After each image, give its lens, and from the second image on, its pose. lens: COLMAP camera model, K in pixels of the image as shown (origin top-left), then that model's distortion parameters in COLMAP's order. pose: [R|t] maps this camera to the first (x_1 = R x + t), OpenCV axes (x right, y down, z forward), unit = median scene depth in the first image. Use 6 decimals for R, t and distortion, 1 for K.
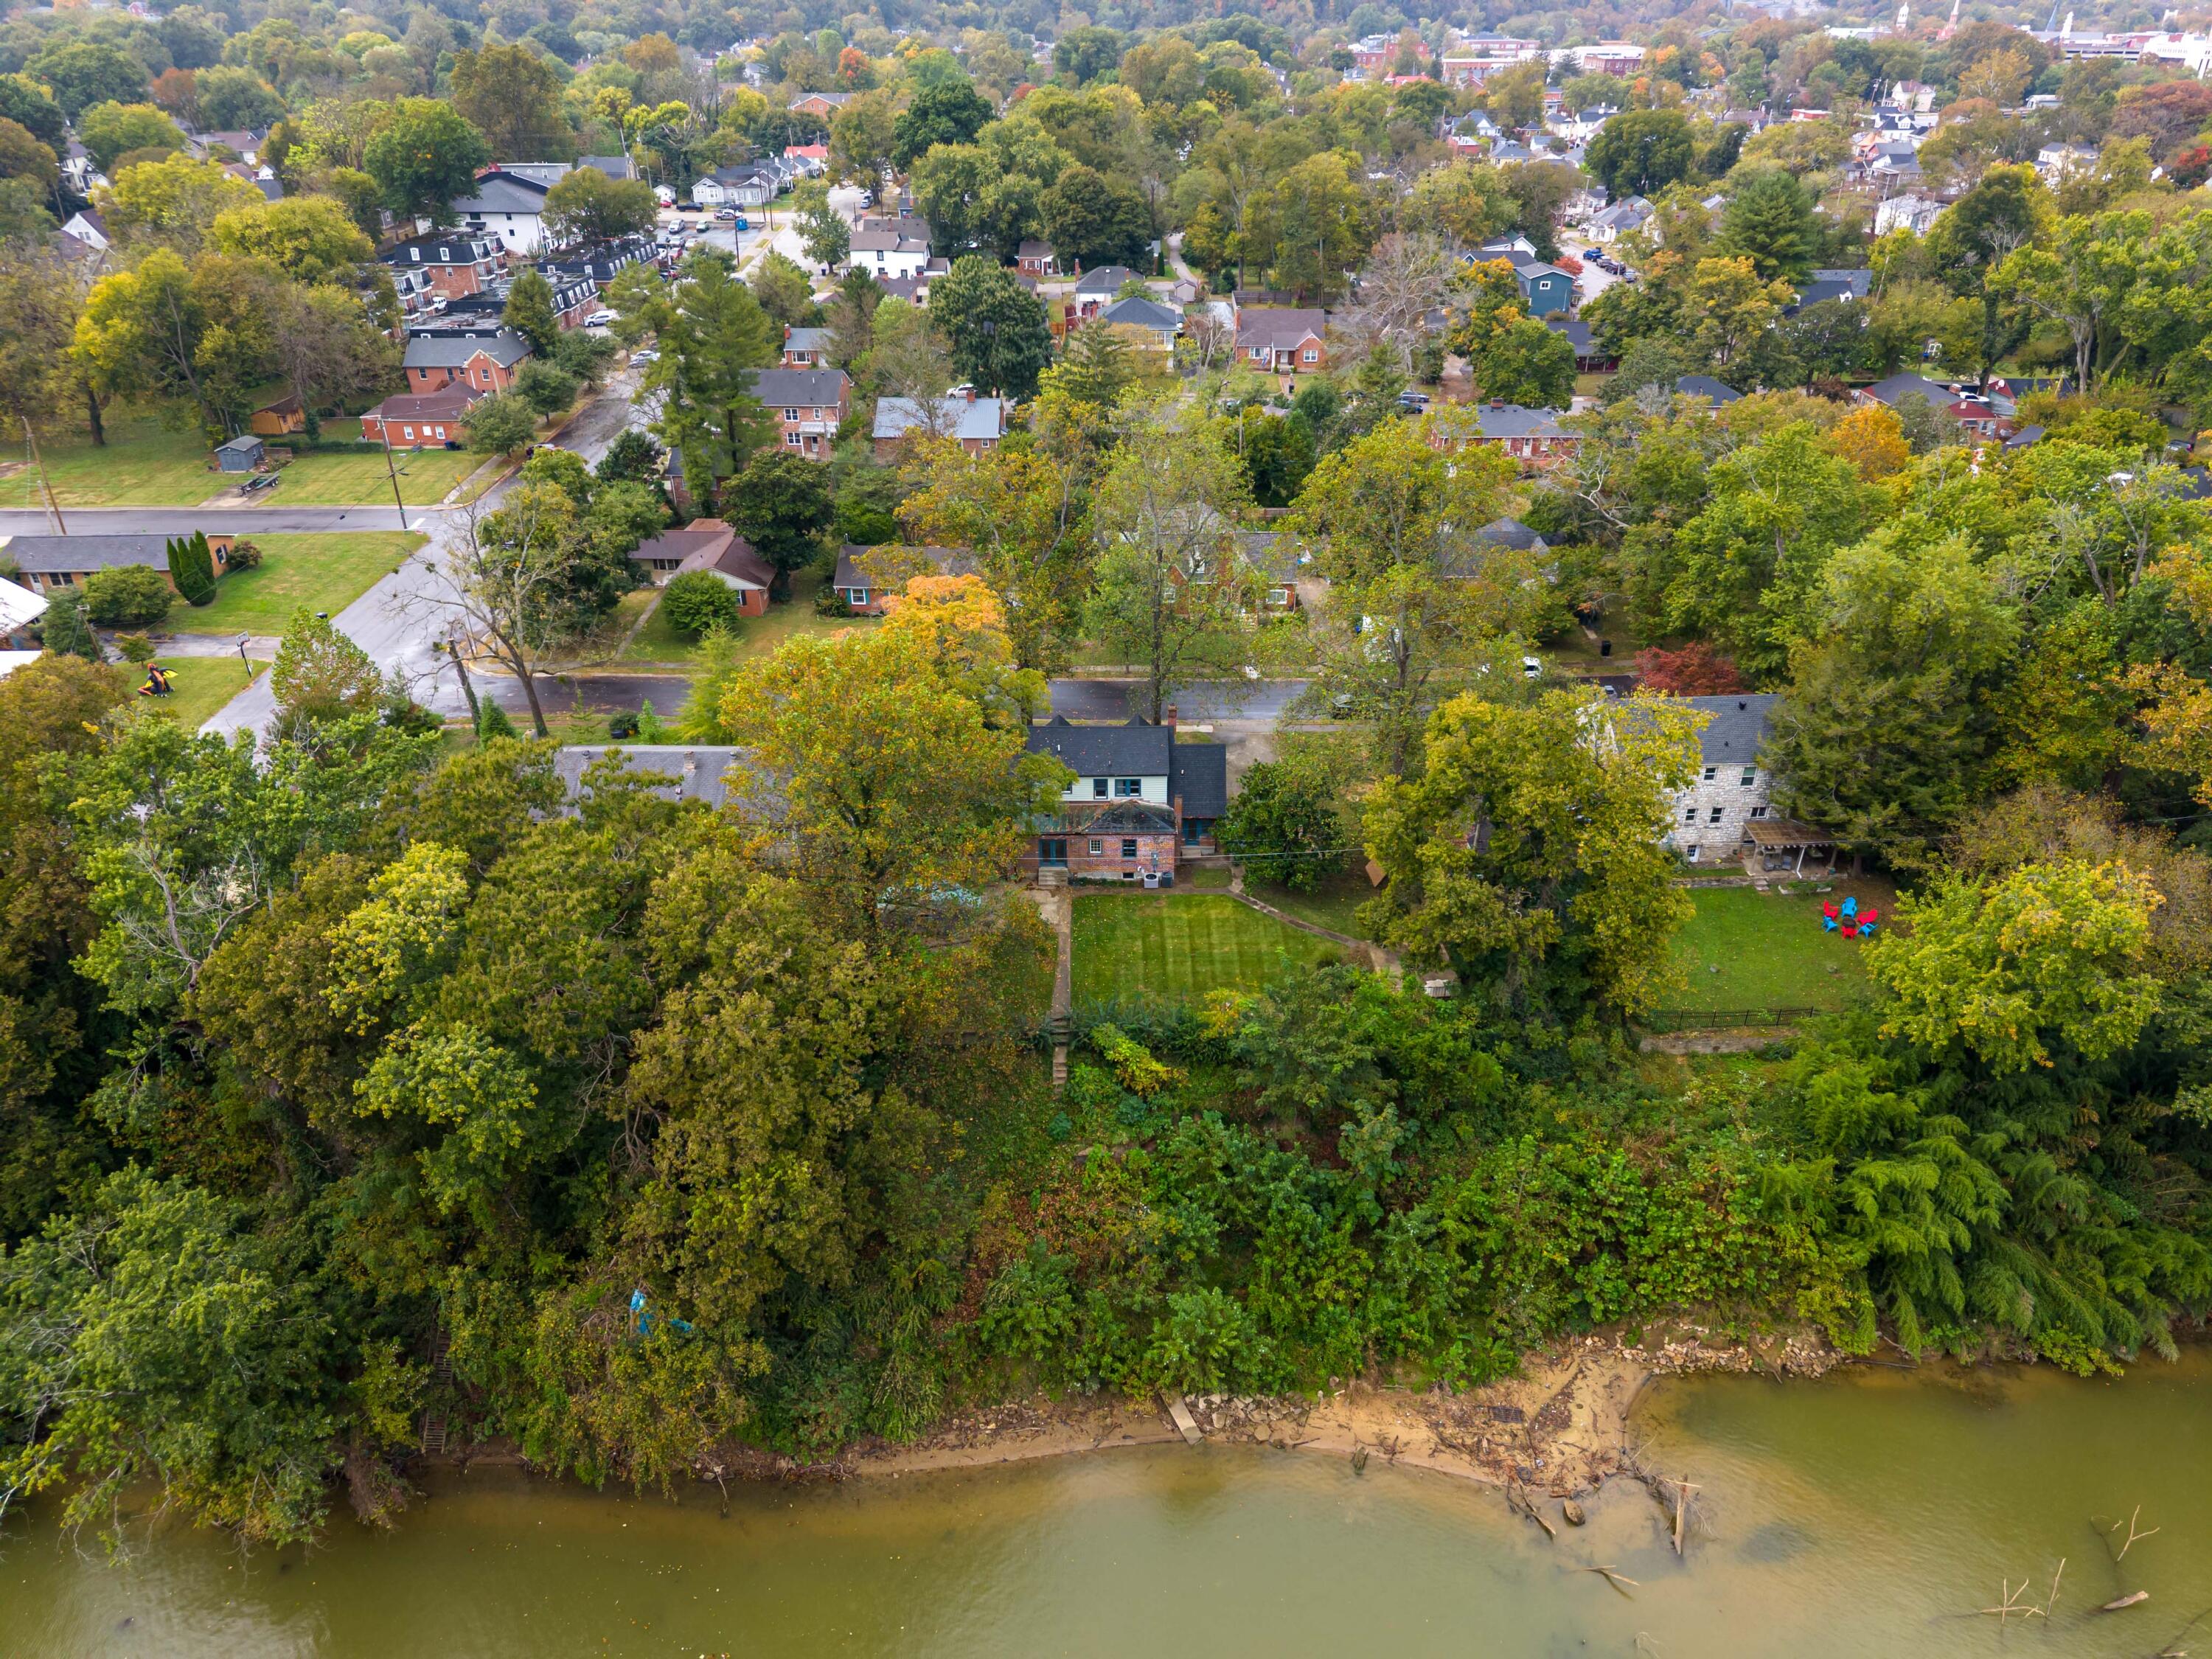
lens RADIAL K [[1511.9, 0, 1103.6], [0, 1511.9, 820.4], [0, 0, 1]] dist [0.007371, -0.006500]
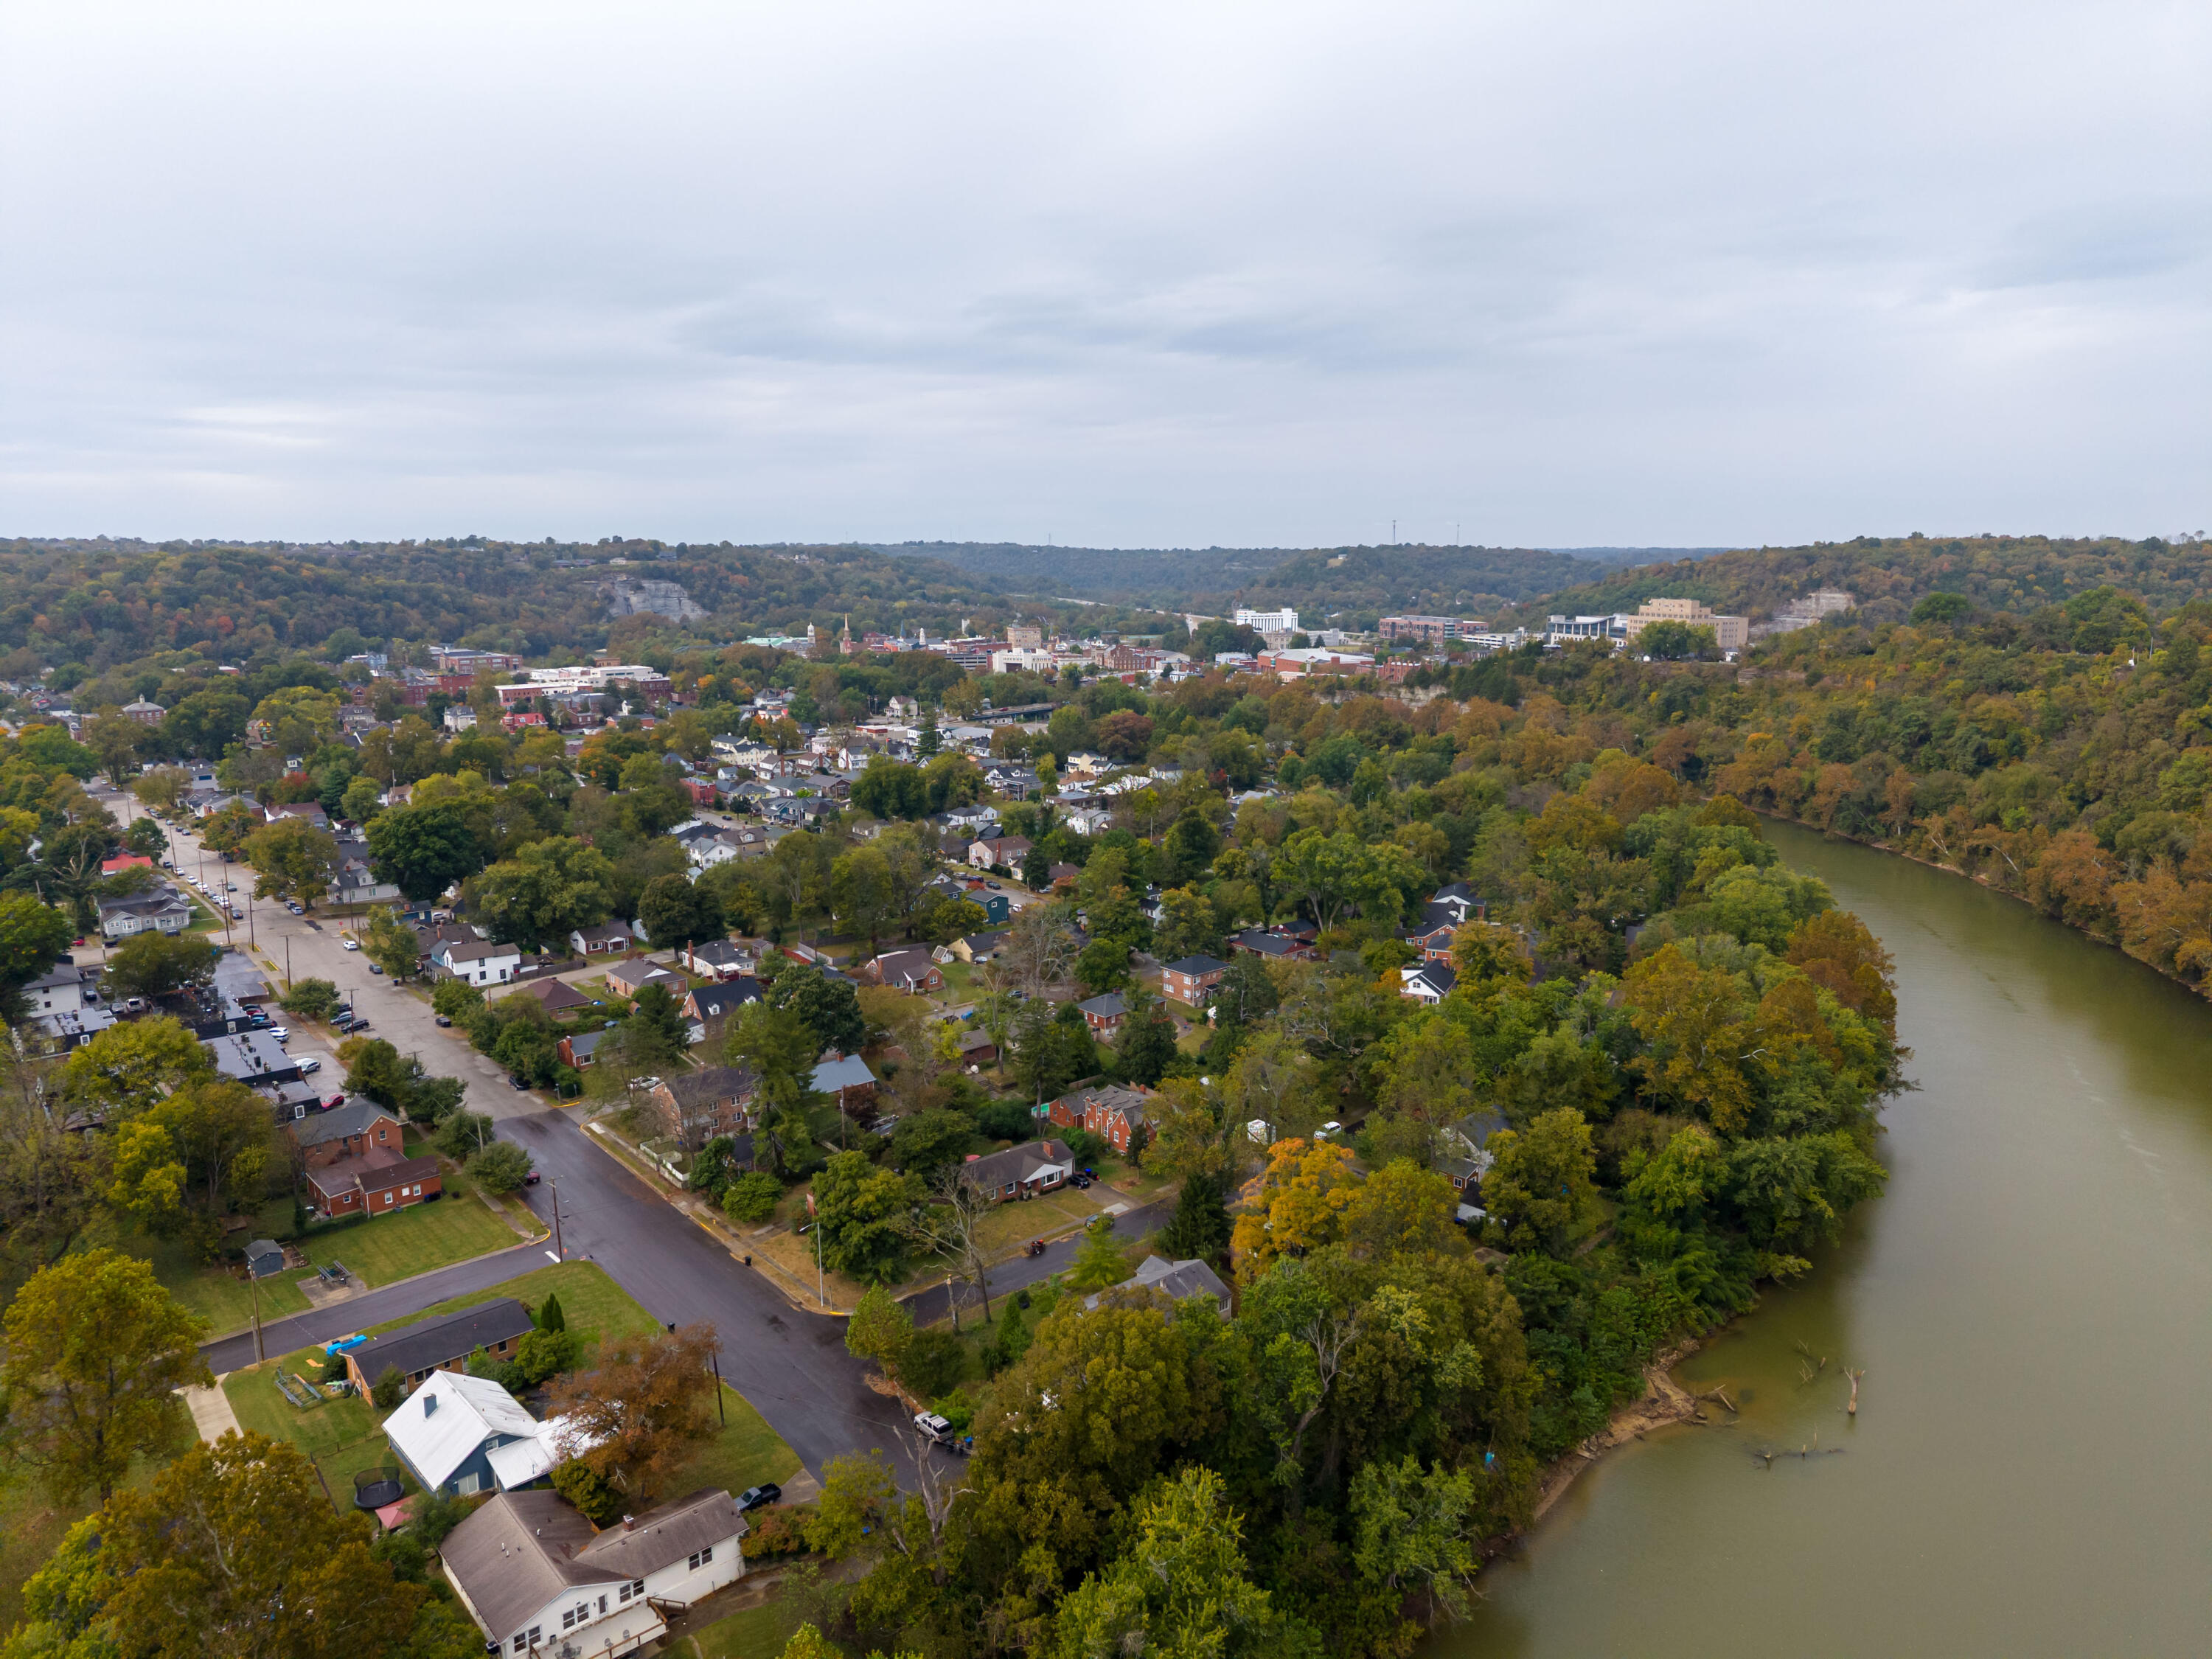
lens RADIAL K [[1511.9, 0, 1103.6], [0, 1511.9, 820.4], [0, 0, 1]] dist [0.007371, -0.006500]
pose [[0.746539, -0.118446, 0.654714, -0.731823], [0.326065, 0.922889, -0.204834, -0.103100], [-0.579967, 0.366396, 0.727594, -0.238937]]
